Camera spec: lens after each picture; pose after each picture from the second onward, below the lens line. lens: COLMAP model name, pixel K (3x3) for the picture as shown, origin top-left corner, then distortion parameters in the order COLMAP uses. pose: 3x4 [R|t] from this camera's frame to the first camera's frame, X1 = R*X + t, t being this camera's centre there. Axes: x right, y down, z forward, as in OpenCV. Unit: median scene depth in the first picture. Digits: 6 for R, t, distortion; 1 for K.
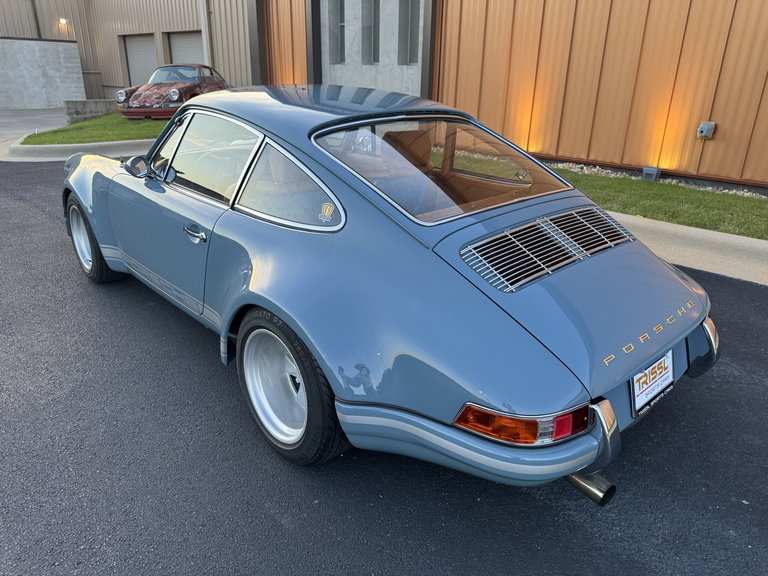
lens RADIAL K [[546.6, 0, 384.0], [0, 546.6, 288.0], [0, 0, 1]] dist [0.018779, -0.026615]
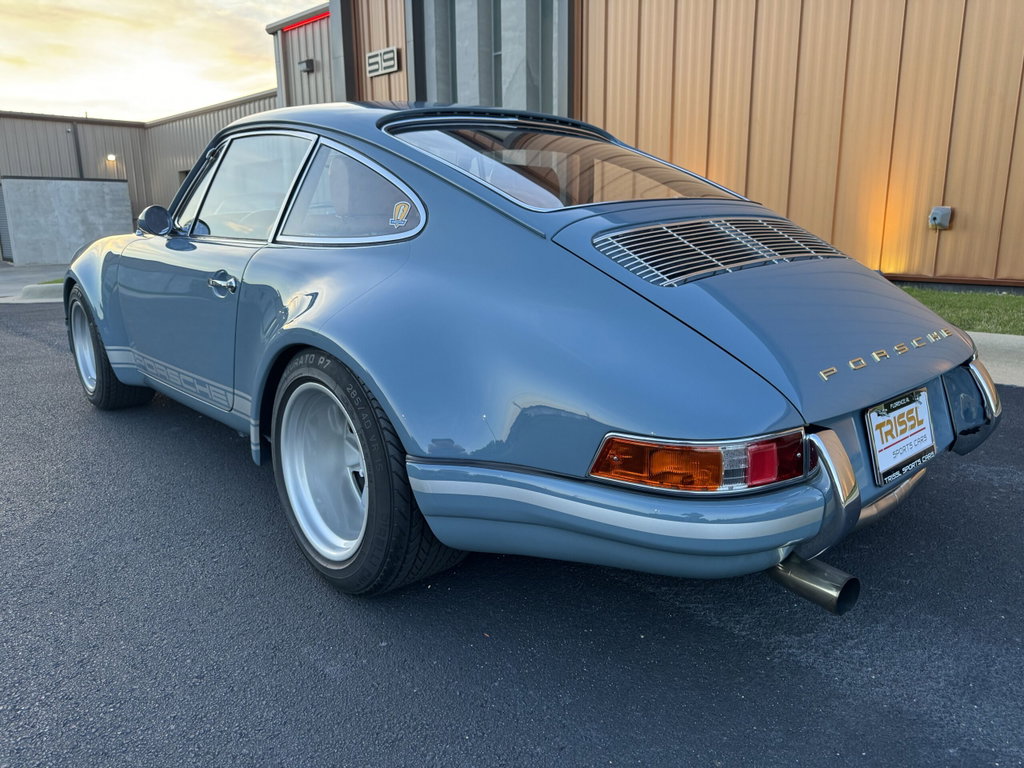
lens RADIAL K [[729.4, 0, 509.1], [0, 729.4, 384.9], [0, 0, 1]] dist [0.008247, -0.011927]
pose [[0.999356, -0.030436, -0.019008, 0.045555], [0.027188, 0.987932, -0.152480, 0.227401], [0.023419, 0.151865, 0.988124, 0.128415]]
